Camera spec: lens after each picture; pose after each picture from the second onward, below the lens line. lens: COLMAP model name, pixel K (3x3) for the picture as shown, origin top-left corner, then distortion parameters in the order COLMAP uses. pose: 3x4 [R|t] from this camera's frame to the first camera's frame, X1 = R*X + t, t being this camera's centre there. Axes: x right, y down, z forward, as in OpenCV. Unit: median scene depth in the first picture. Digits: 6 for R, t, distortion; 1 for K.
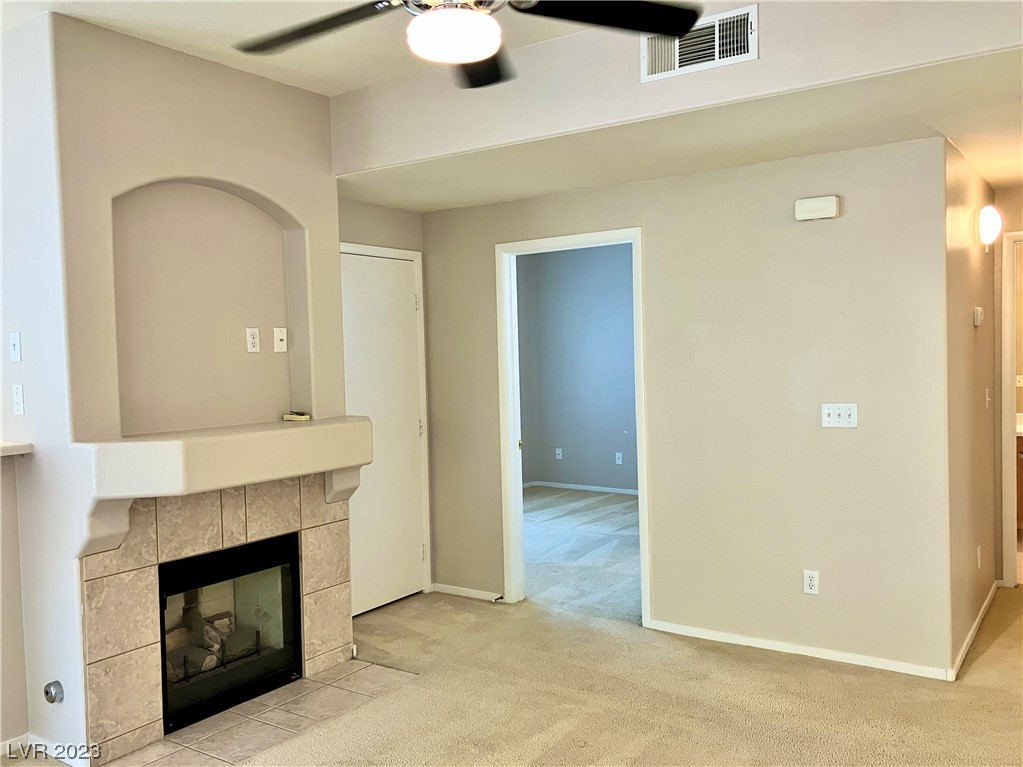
lens RADIAL K [[860.3, 0, 508.3], [0, 860.3, 389.0], [0, 0, 1]] dist [0.002244, -0.004209]
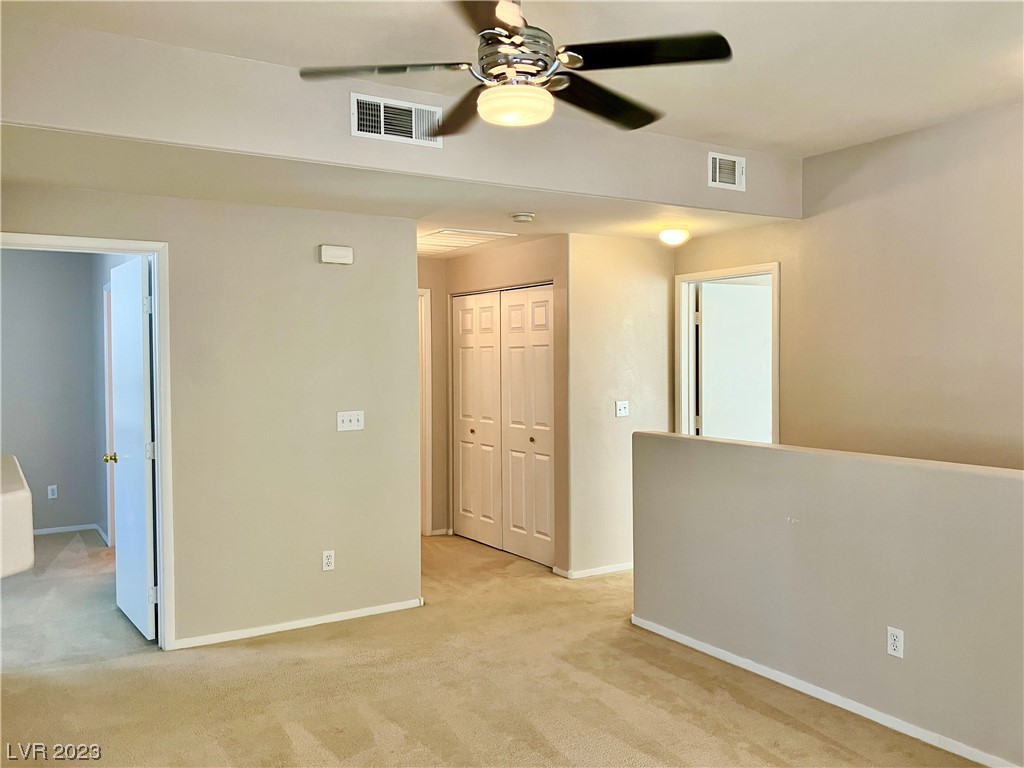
lens RADIAL K [[835.6, 0, 499.4], [0, 835.6, 380.8], [0, 0, 1]] dist [-0.000261, 0.001401]
pose [[0.400778, 0.000625, 0.916175, -0.643154], [0.035211, 0.999250, -0.016085, -0.000809], [-0.915498, 0.038706, 0.400456, 0.305395]]
